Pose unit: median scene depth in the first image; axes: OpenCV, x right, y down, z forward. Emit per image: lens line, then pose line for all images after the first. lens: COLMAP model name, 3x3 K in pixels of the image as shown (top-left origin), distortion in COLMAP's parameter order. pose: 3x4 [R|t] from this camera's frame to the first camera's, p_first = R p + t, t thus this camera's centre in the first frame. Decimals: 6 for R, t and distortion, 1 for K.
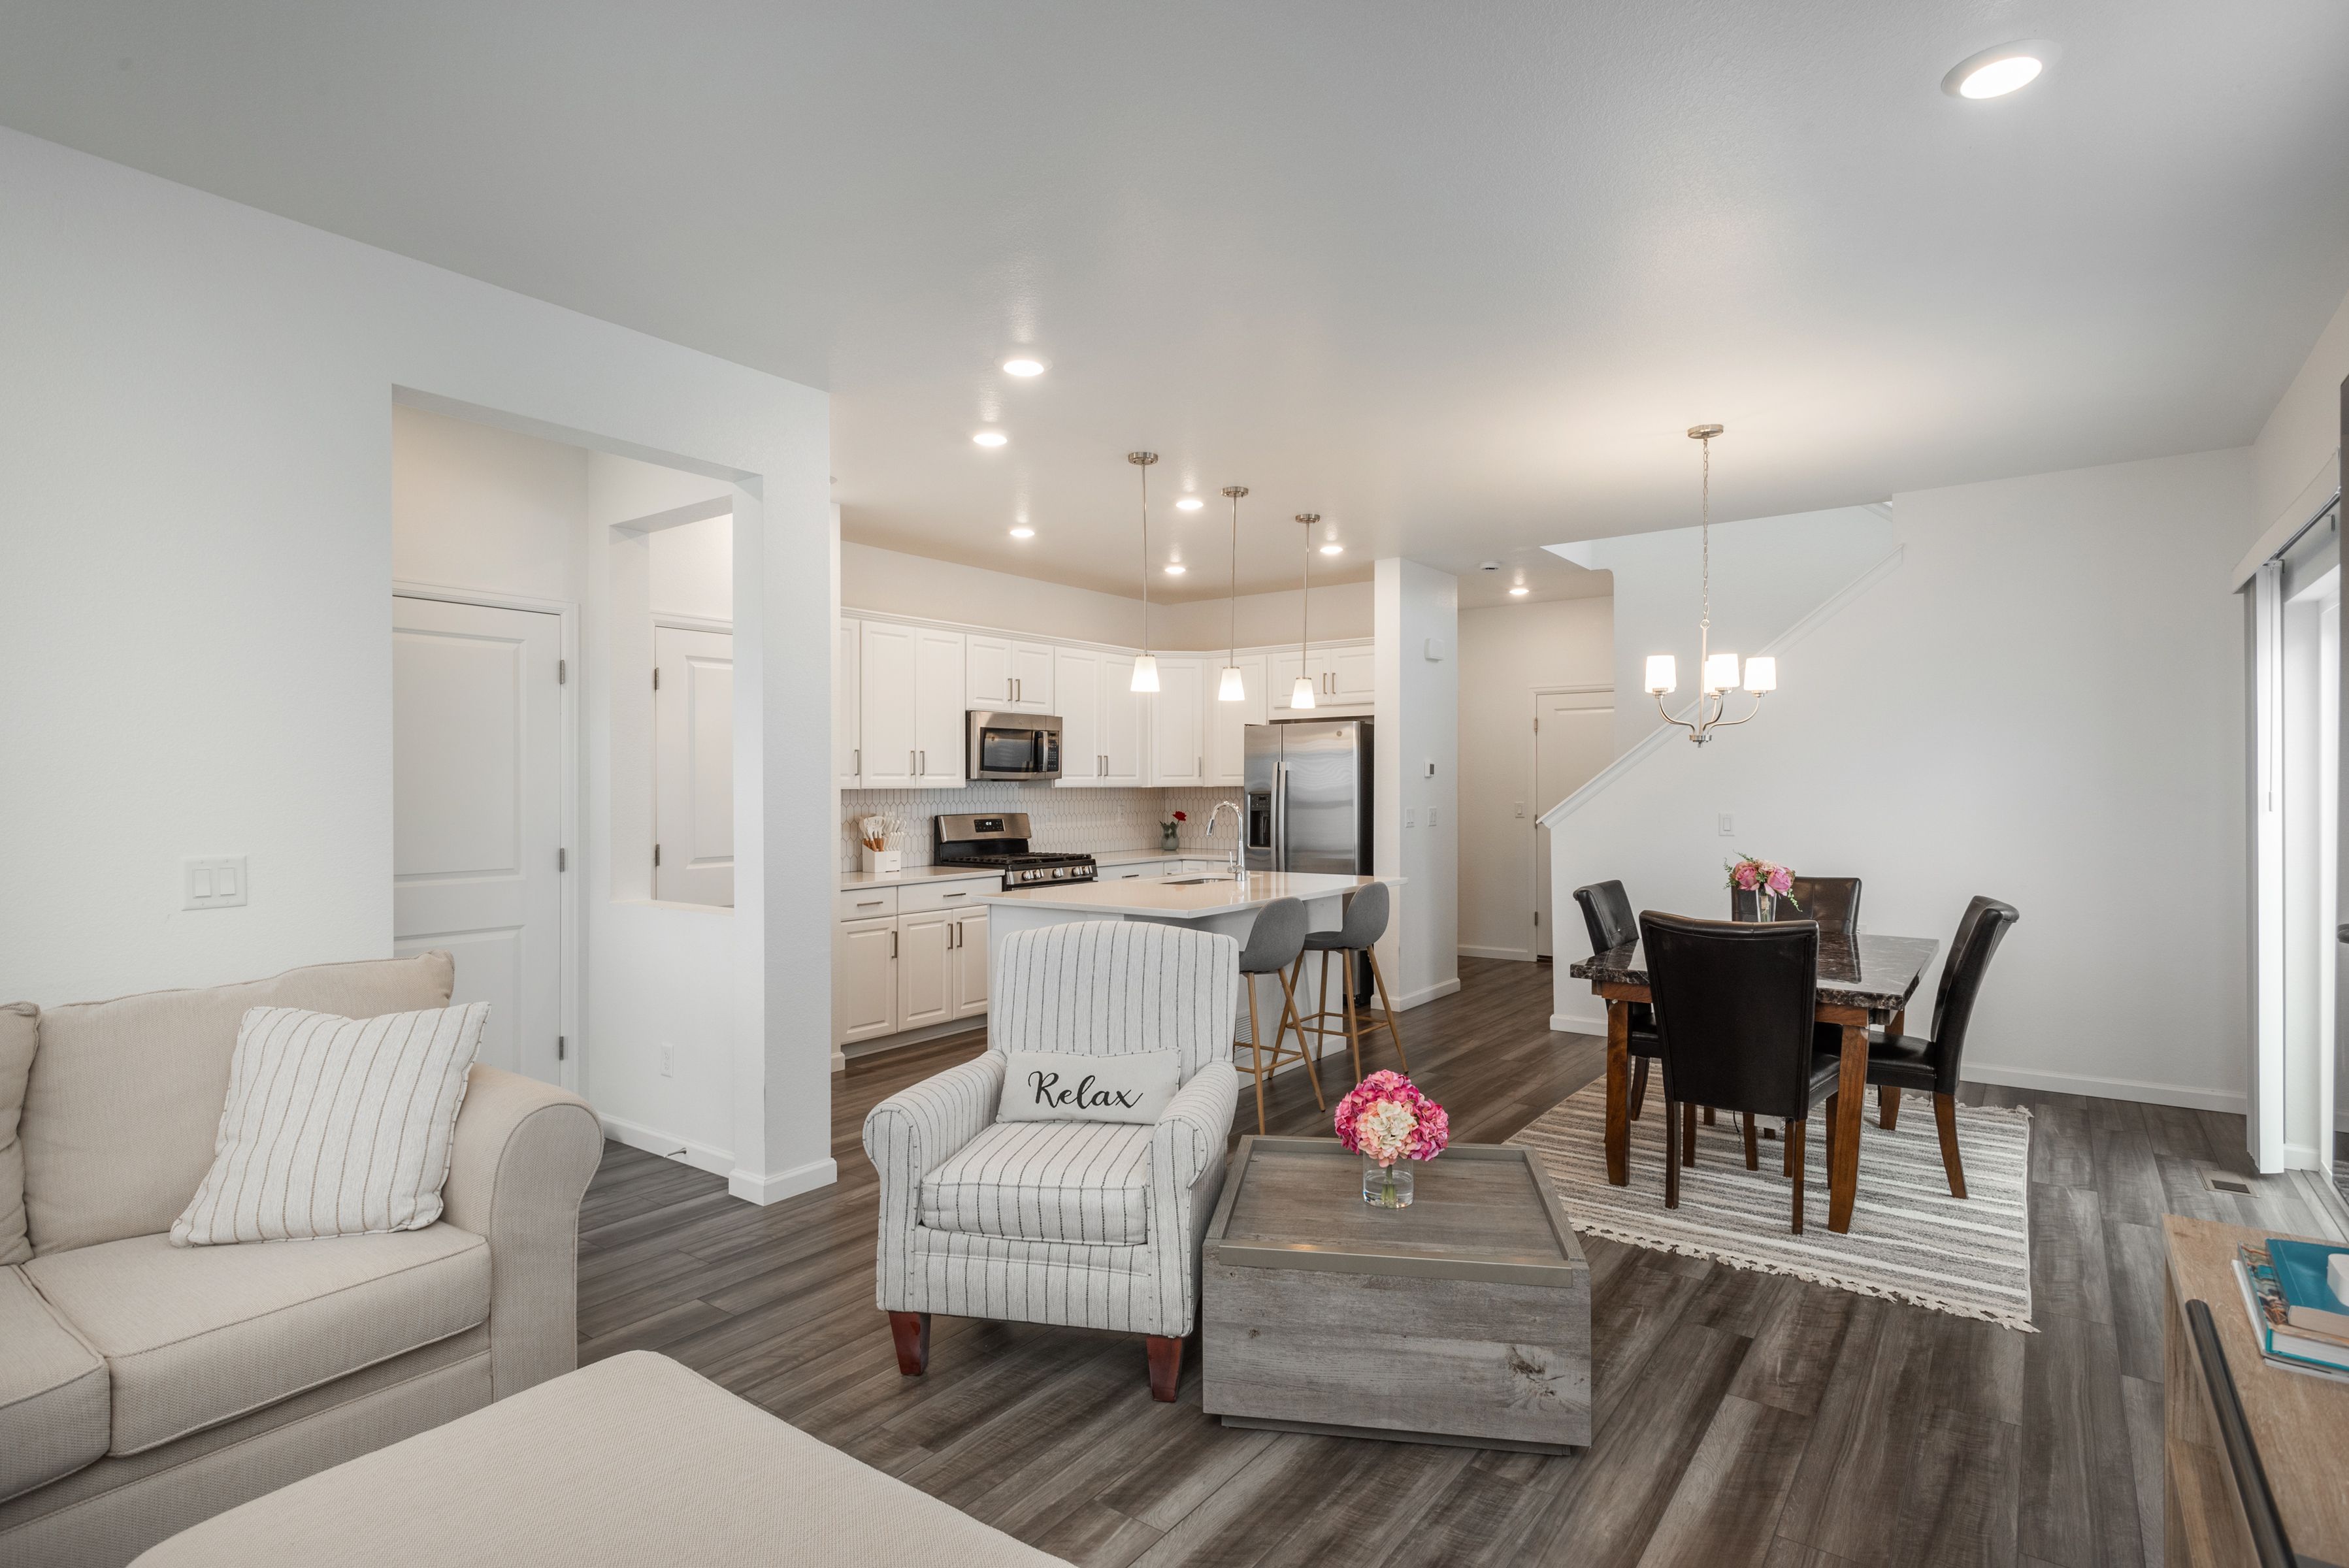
lens RADIAL K [[1201.8, 0, 1173.4], [0, 1201.8, 769.6], [0, 0, 1]] dist [0.005868, 0.000600]
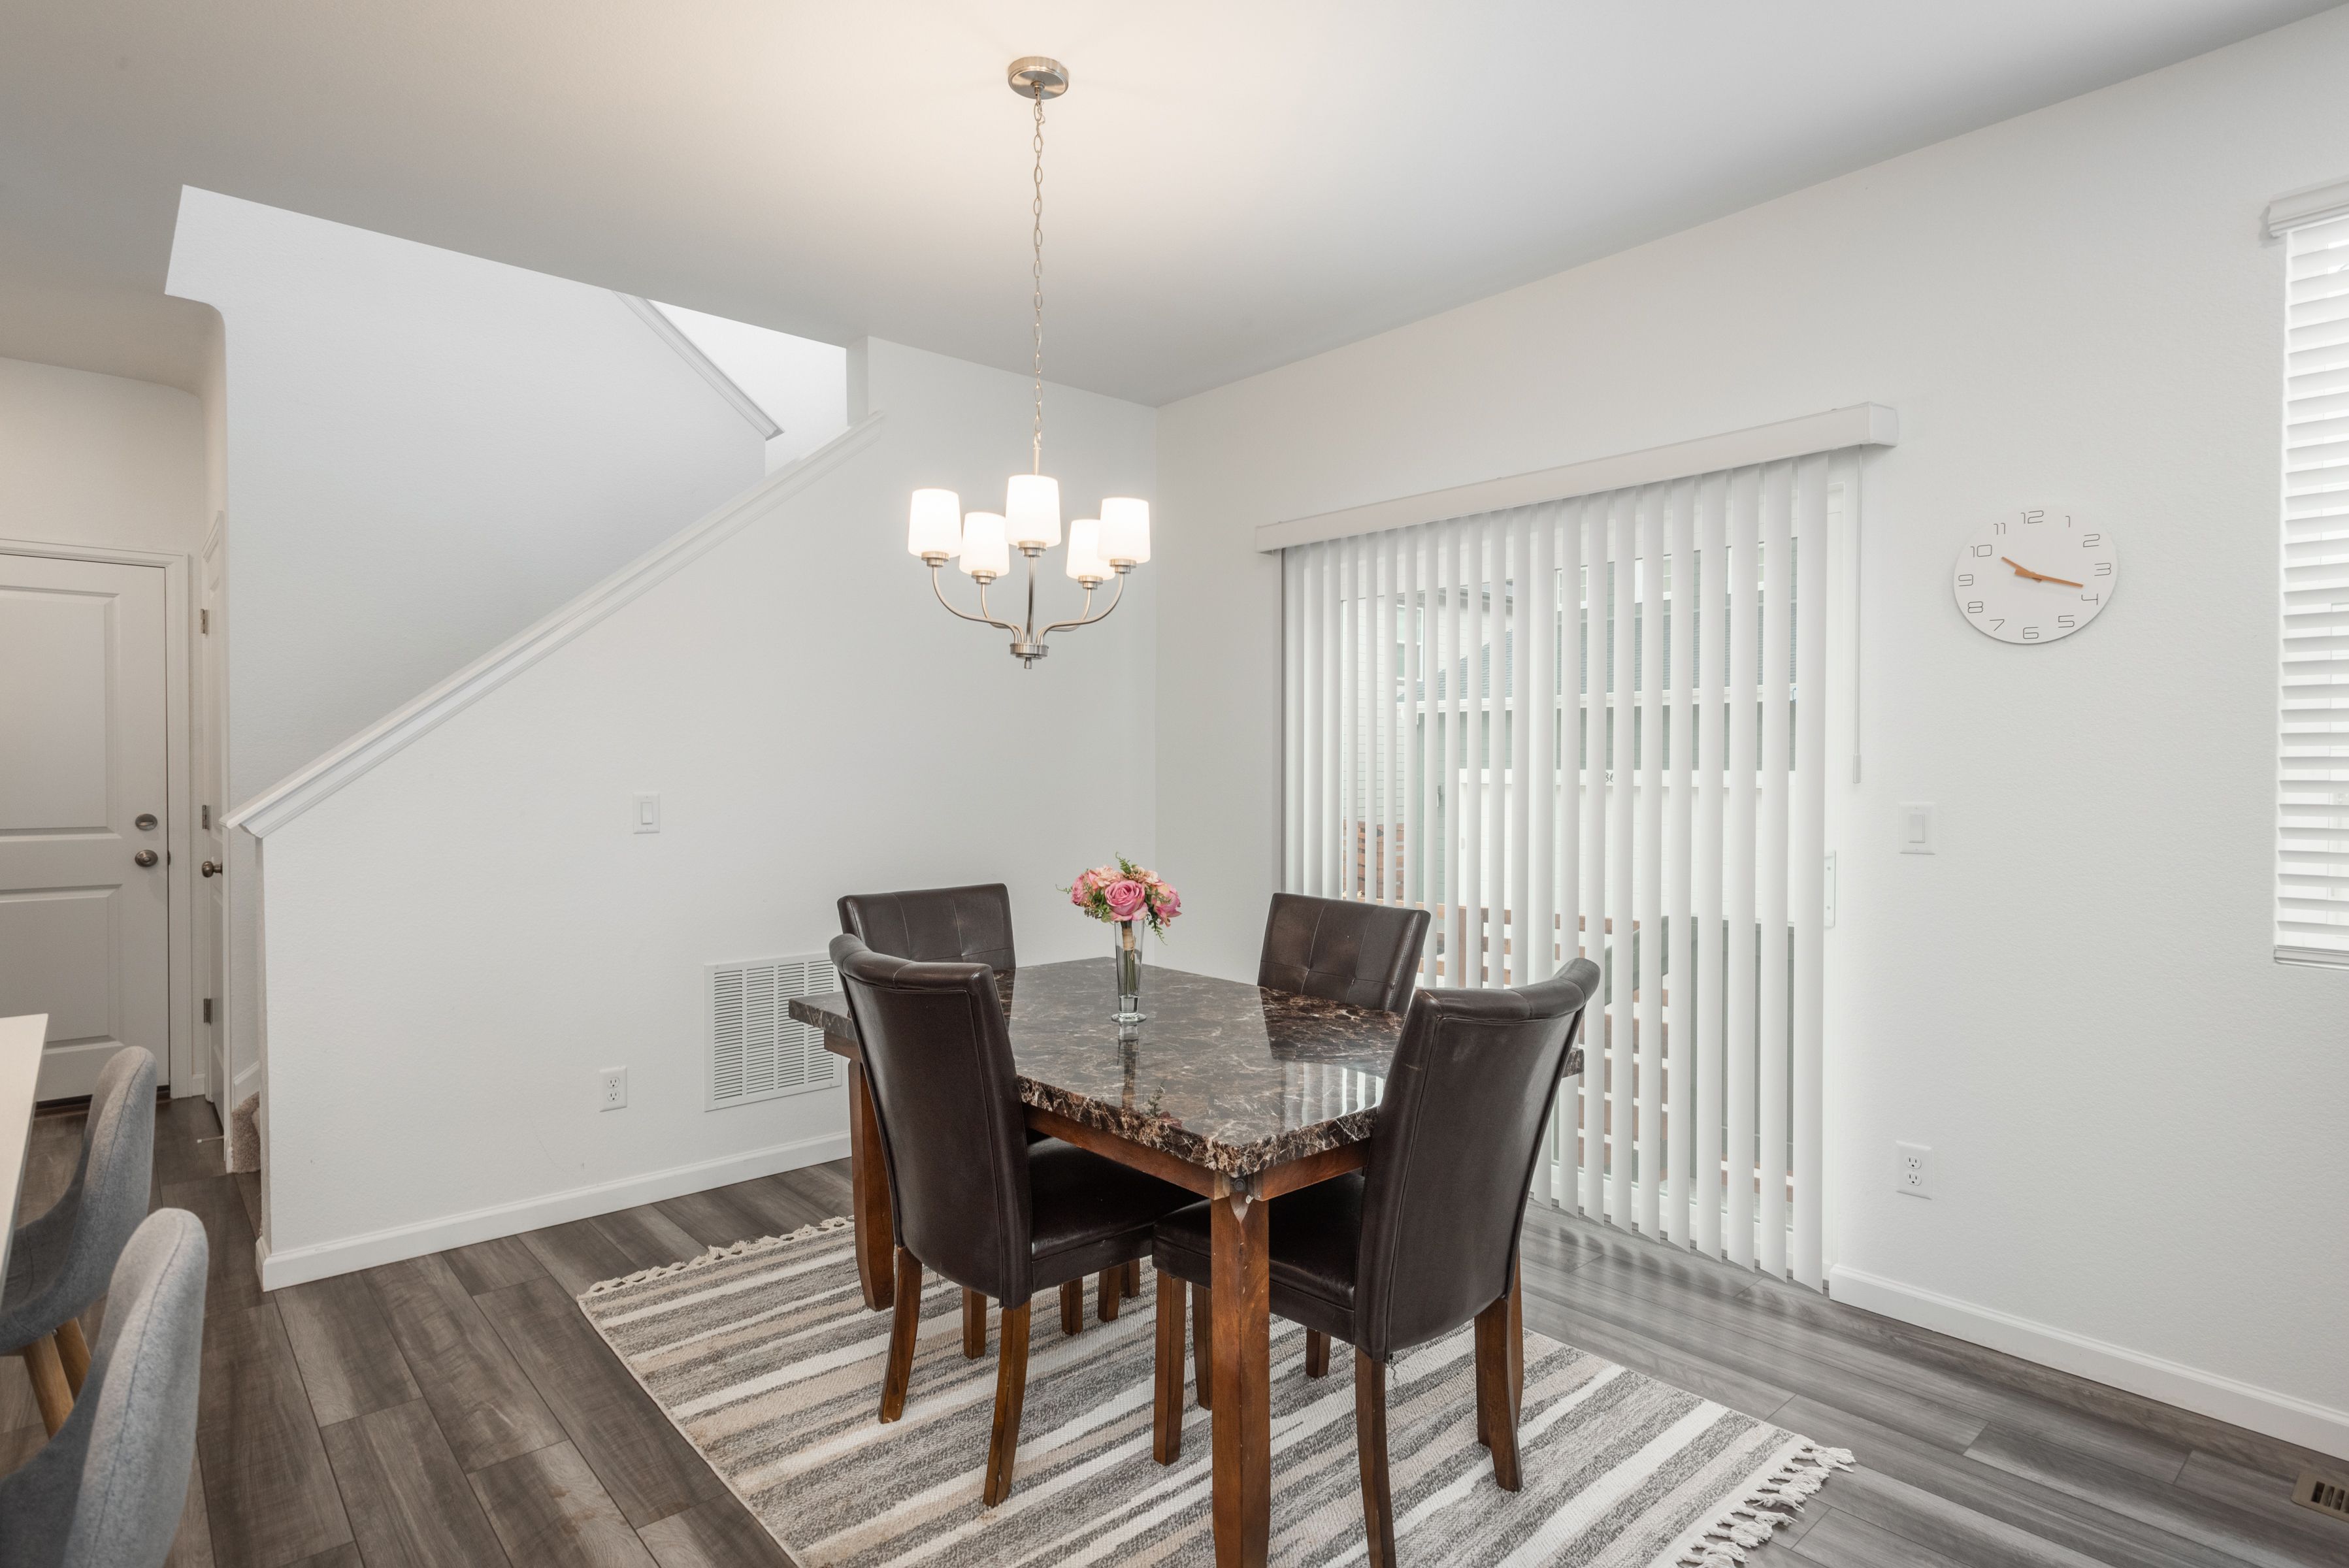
lens RADIAL K [[1201.8, 0, 1188.5], [0, 1201.8, 785.1], [0, 0, 1]] dist [0.005868, 0.000600]
pose [[0.197885, -0.008455, 0.980189, -0.048372], [-0.015784, 0.999806, 0.011811, 0.016542], [-0.980098, -0.017809, 0.197713, 0.529230]]
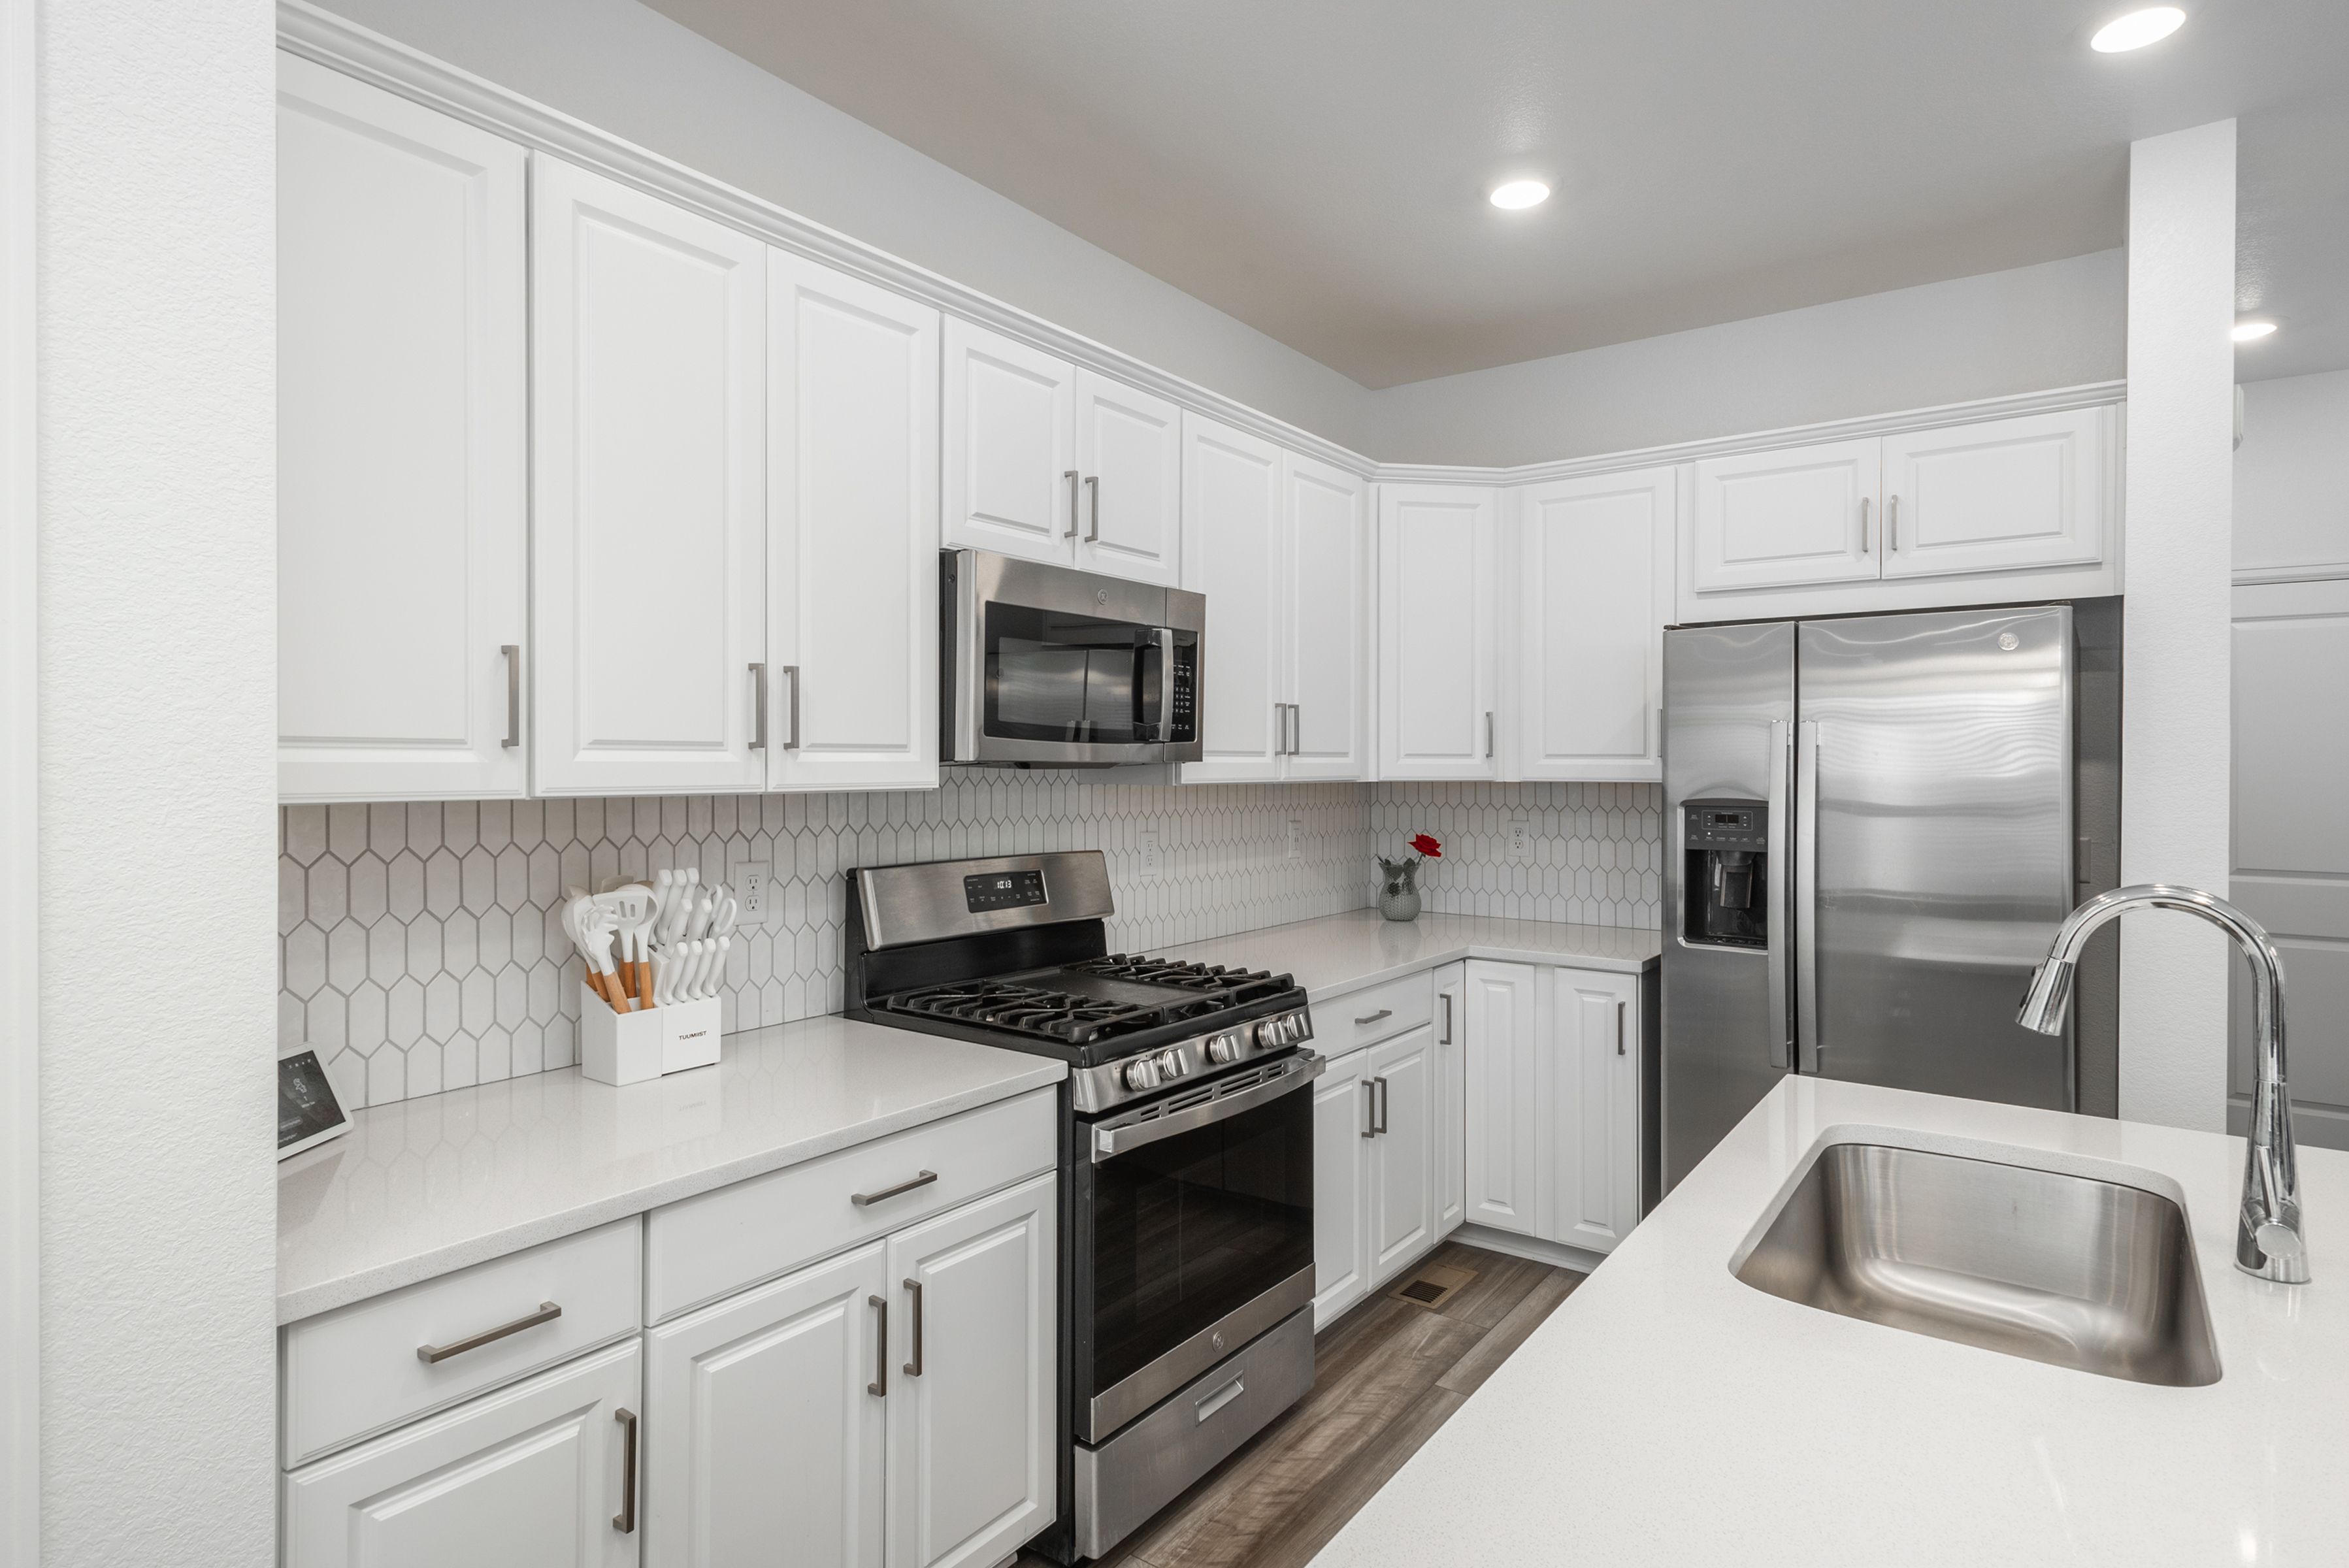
lens RADIAL K [[1237.3, 0, 1169.2], [0, 1237.3, 763.4], [0, 0, 1]] dist [0.016557, -0.000749]
pose [[0.999962, 0.008563, 0.001478, -0.107776], [-0.008582, 0.999873, 0.013438, 0.003127], [-0.001363, -0.013450, 0.999909, 0.642987]]
